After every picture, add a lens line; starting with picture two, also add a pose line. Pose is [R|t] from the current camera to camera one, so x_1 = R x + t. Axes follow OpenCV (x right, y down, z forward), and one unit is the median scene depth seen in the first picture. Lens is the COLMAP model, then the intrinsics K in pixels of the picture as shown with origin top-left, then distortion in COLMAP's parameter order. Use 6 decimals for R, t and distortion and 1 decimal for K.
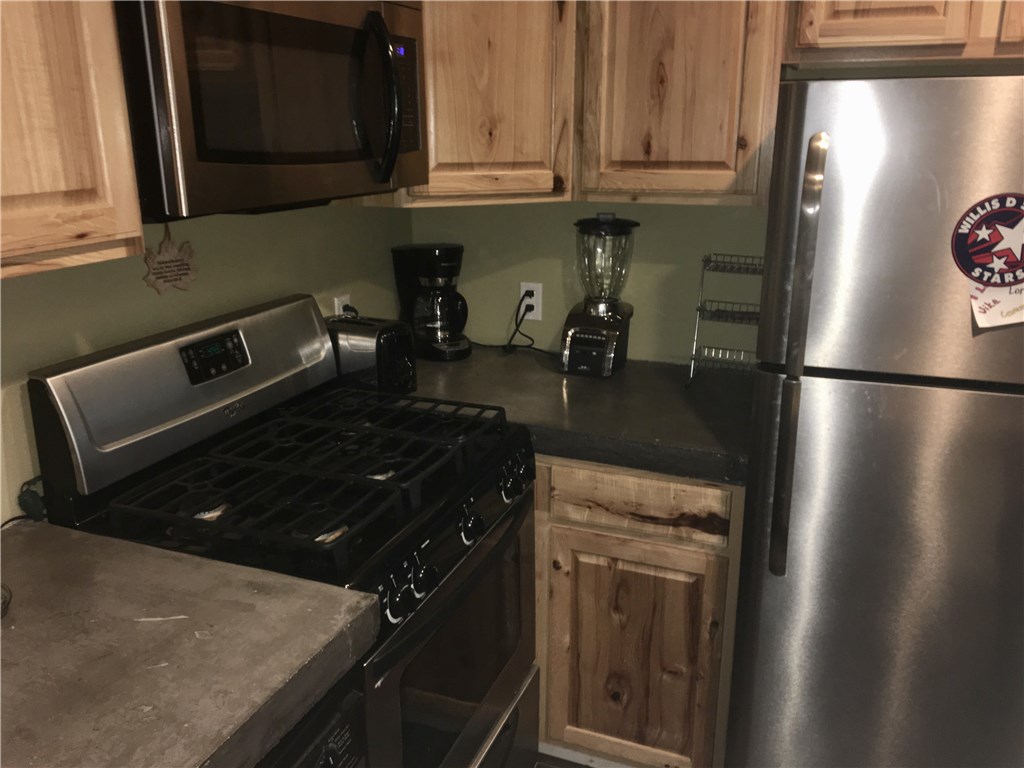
lens RADIAL K [[866.5, 0, 506.9], [0, 866.5, 382.6], [0, 0, 1]] dist [0.092795, -0.093162]
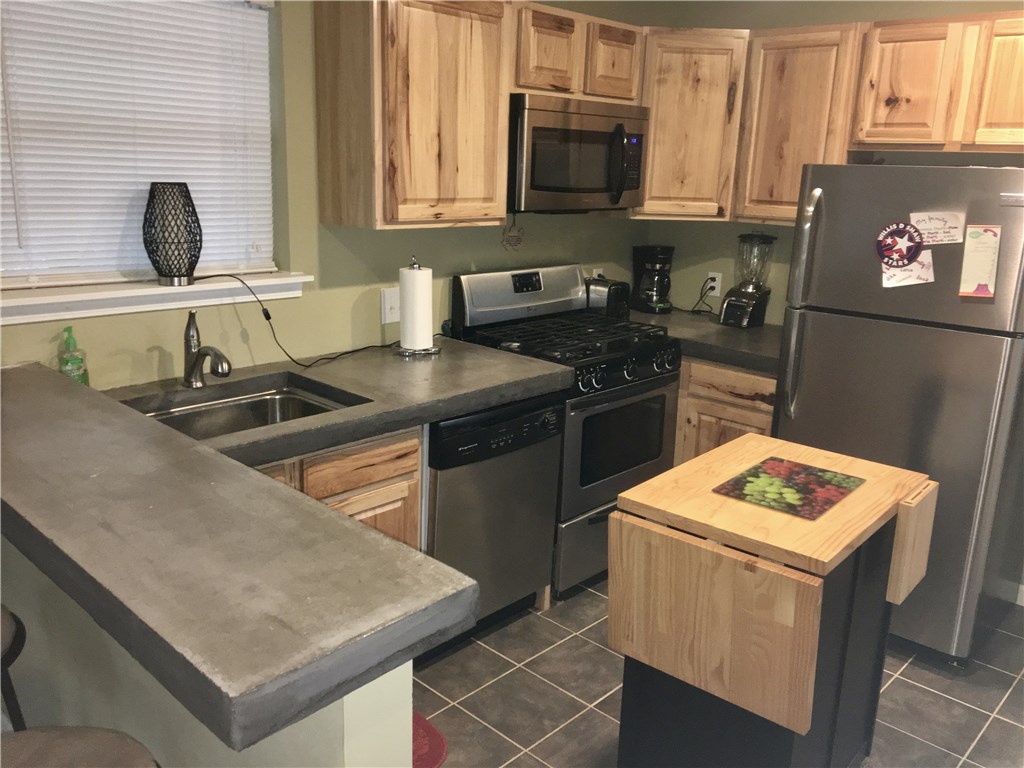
lens RADIAL K [[866.5, 0, 506.9], [0, 866.5, 382.6], [0, 0, 1]] dist [0.092795, -0.093162]
pose [[0.930274, 0.122301, -0.345878, 0.325338], [-0.137721, 0.990264, -0.020263, 0.224529], [0.340033, 0.066485, 0.938061, -0.835031]]
